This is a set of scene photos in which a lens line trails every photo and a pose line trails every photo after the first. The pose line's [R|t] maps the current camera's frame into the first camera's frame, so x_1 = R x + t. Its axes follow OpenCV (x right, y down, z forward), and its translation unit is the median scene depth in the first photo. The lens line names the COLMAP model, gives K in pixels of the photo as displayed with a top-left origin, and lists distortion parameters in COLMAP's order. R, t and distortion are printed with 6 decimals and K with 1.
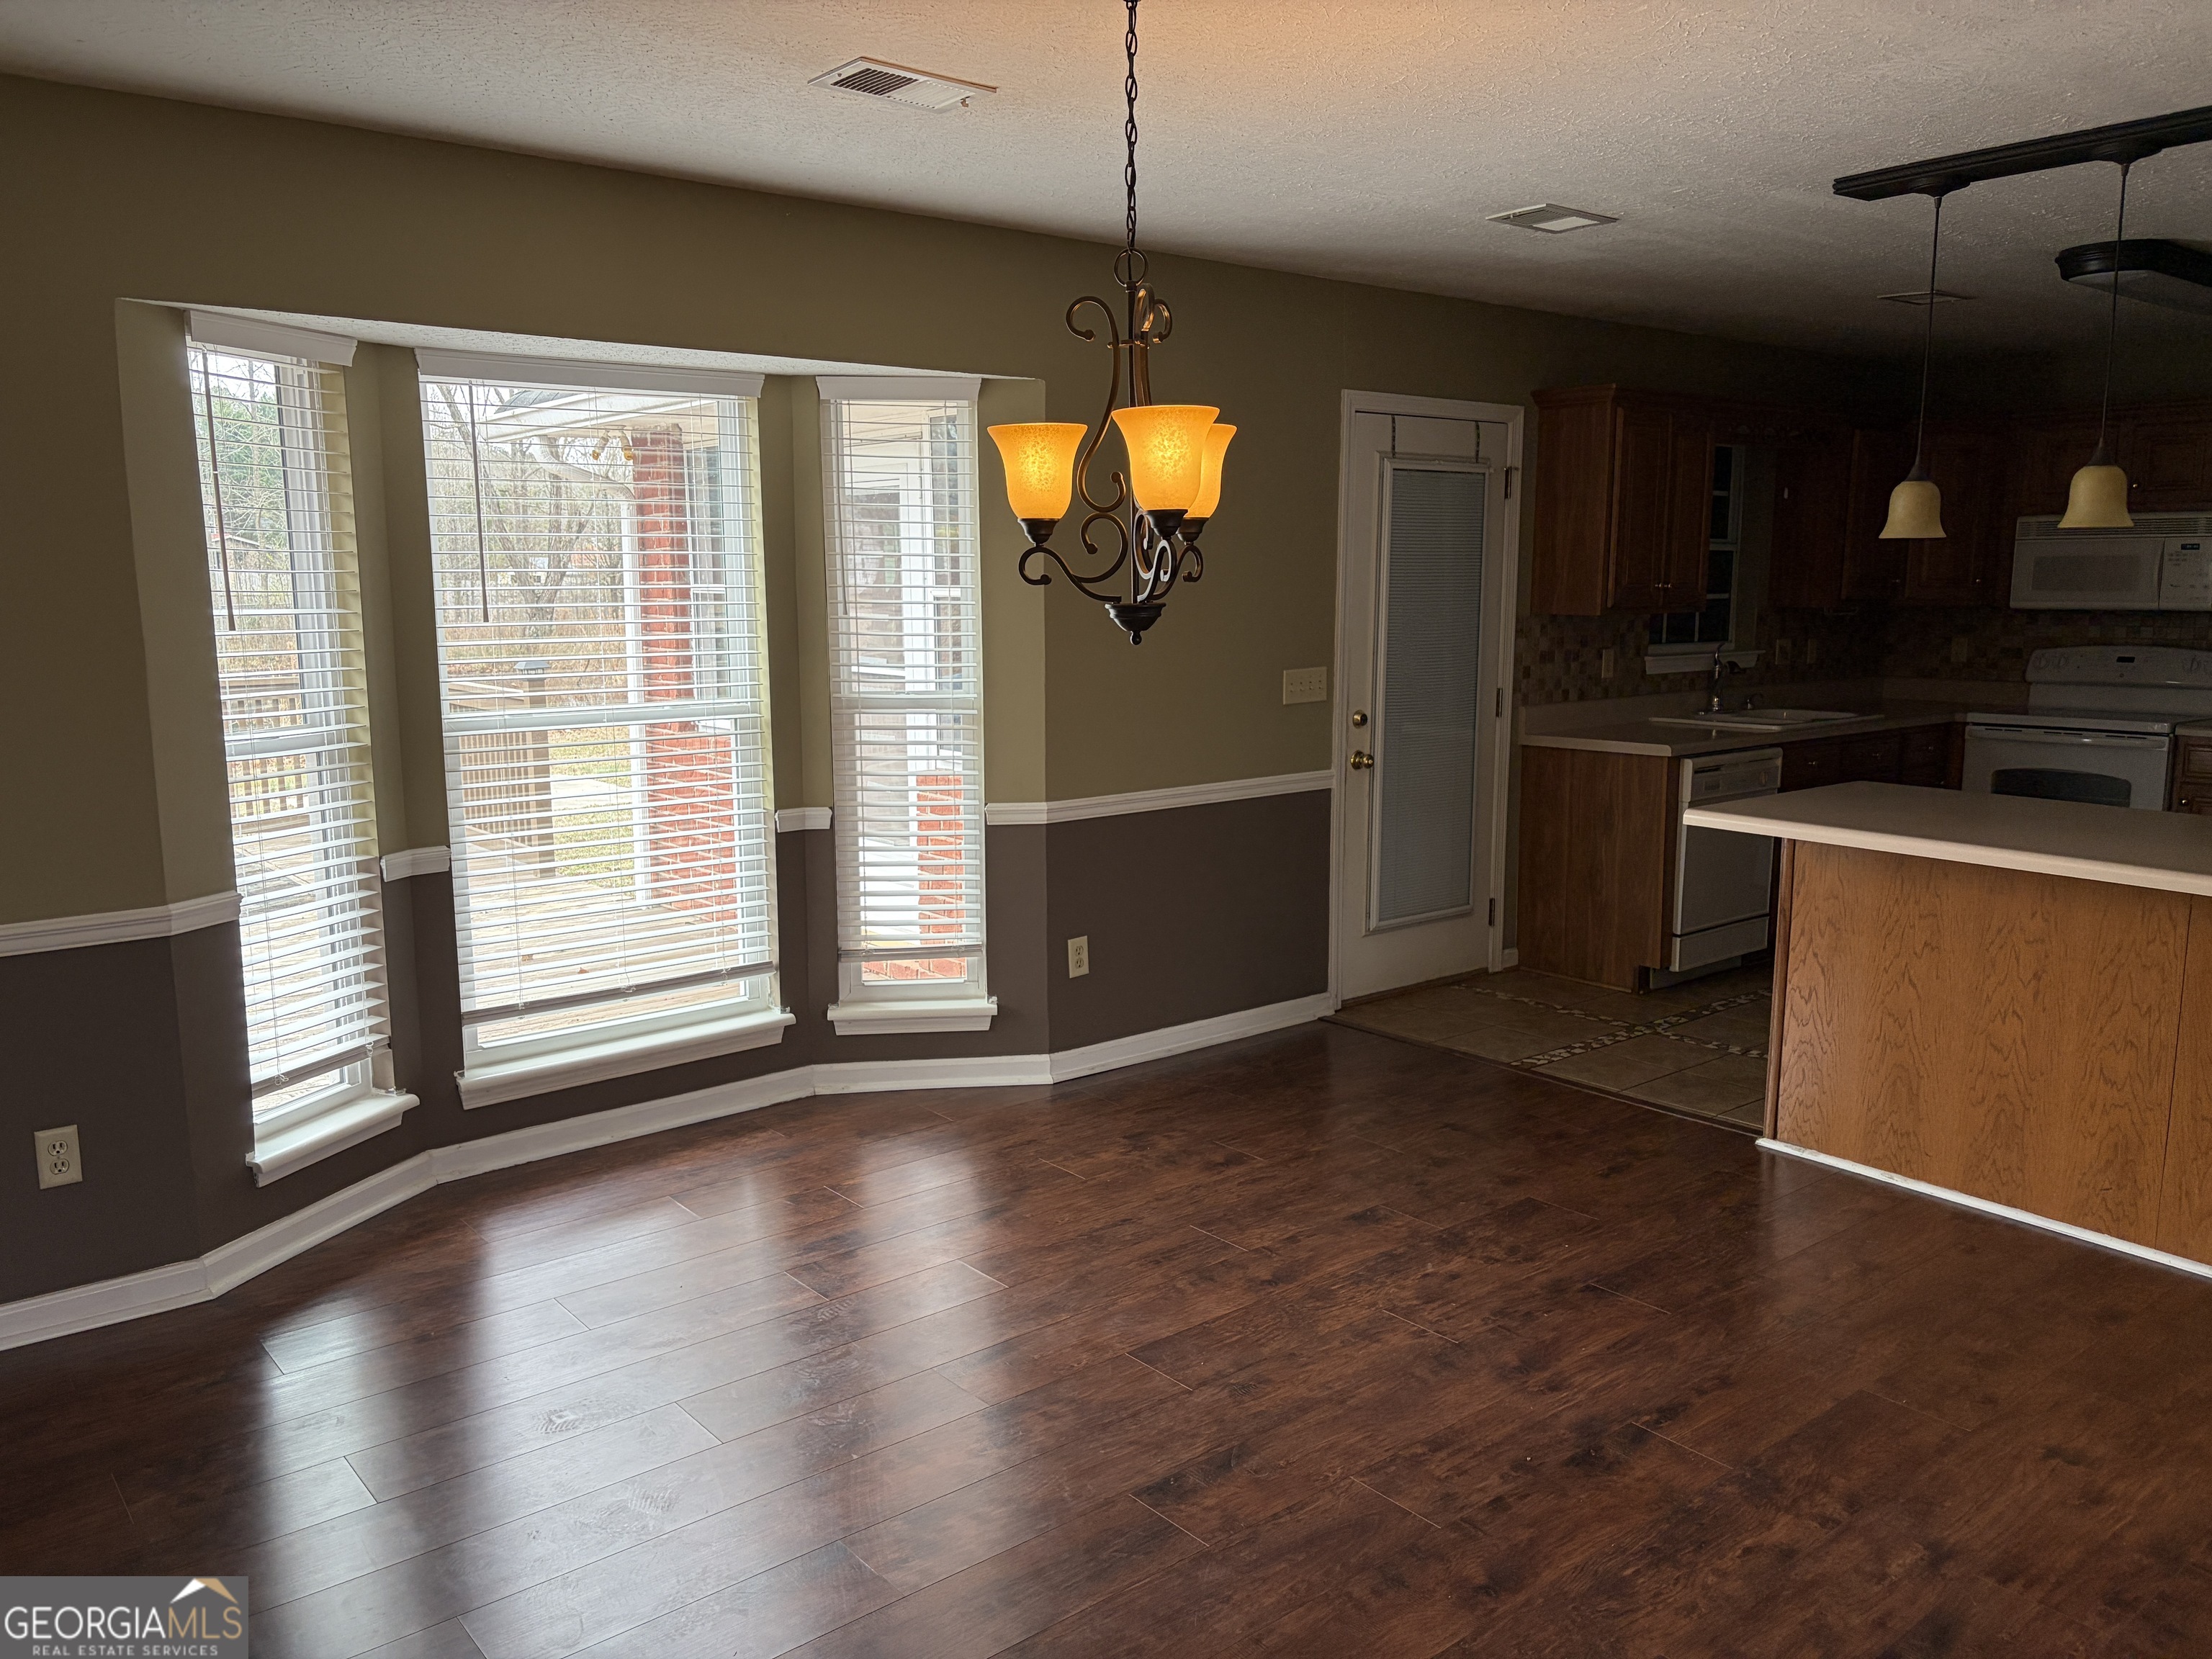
lens RADIAL K [[1698.6, 0, 1108.1], [0, 1698.6, 824.0], [0, 0, 1]] dist [0.104398, -0.062394]
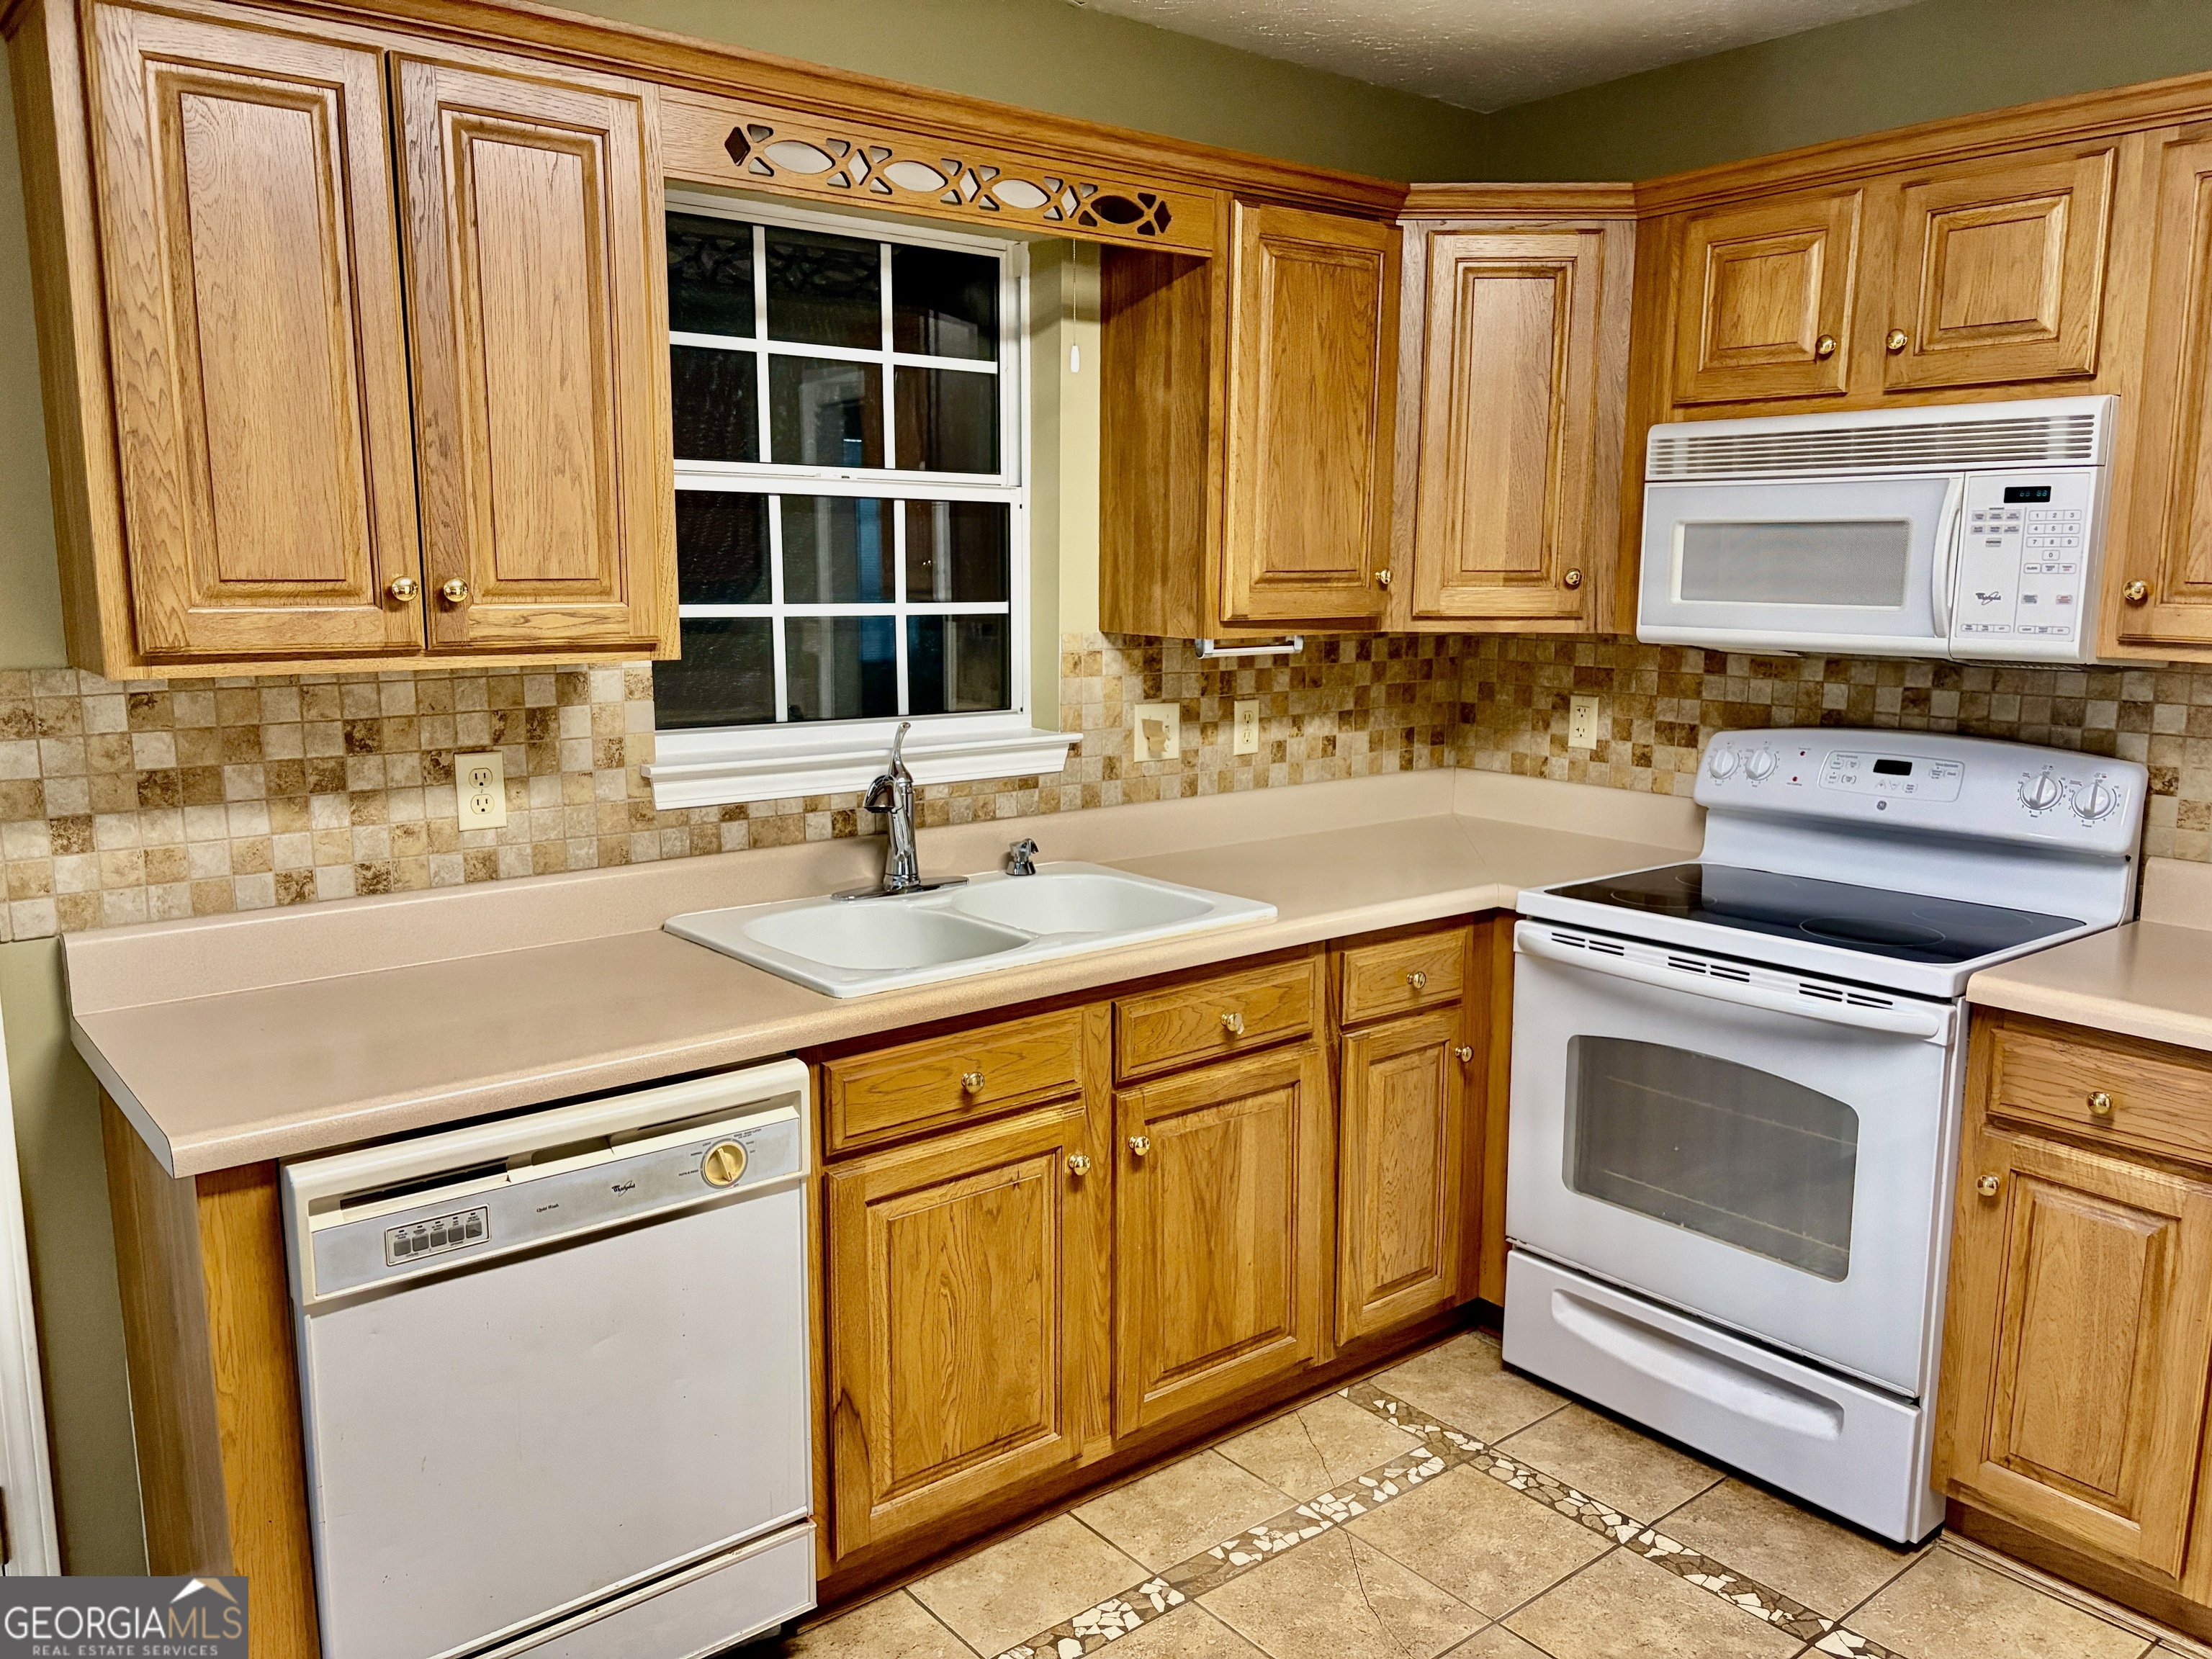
lens RADIAL K [[1698.6, 0, 1114.0], [0, 1698.6, 829.0], [0, 0, 1]] dist [0.104398, -0.062394]
pose [[0.999928, 0.004545, -0.011131, 0.405621], [-0.004354, 0.999844, 0.017129, -0.086826], [0.011207, -0.017079, 0.999791, 0.590461]]
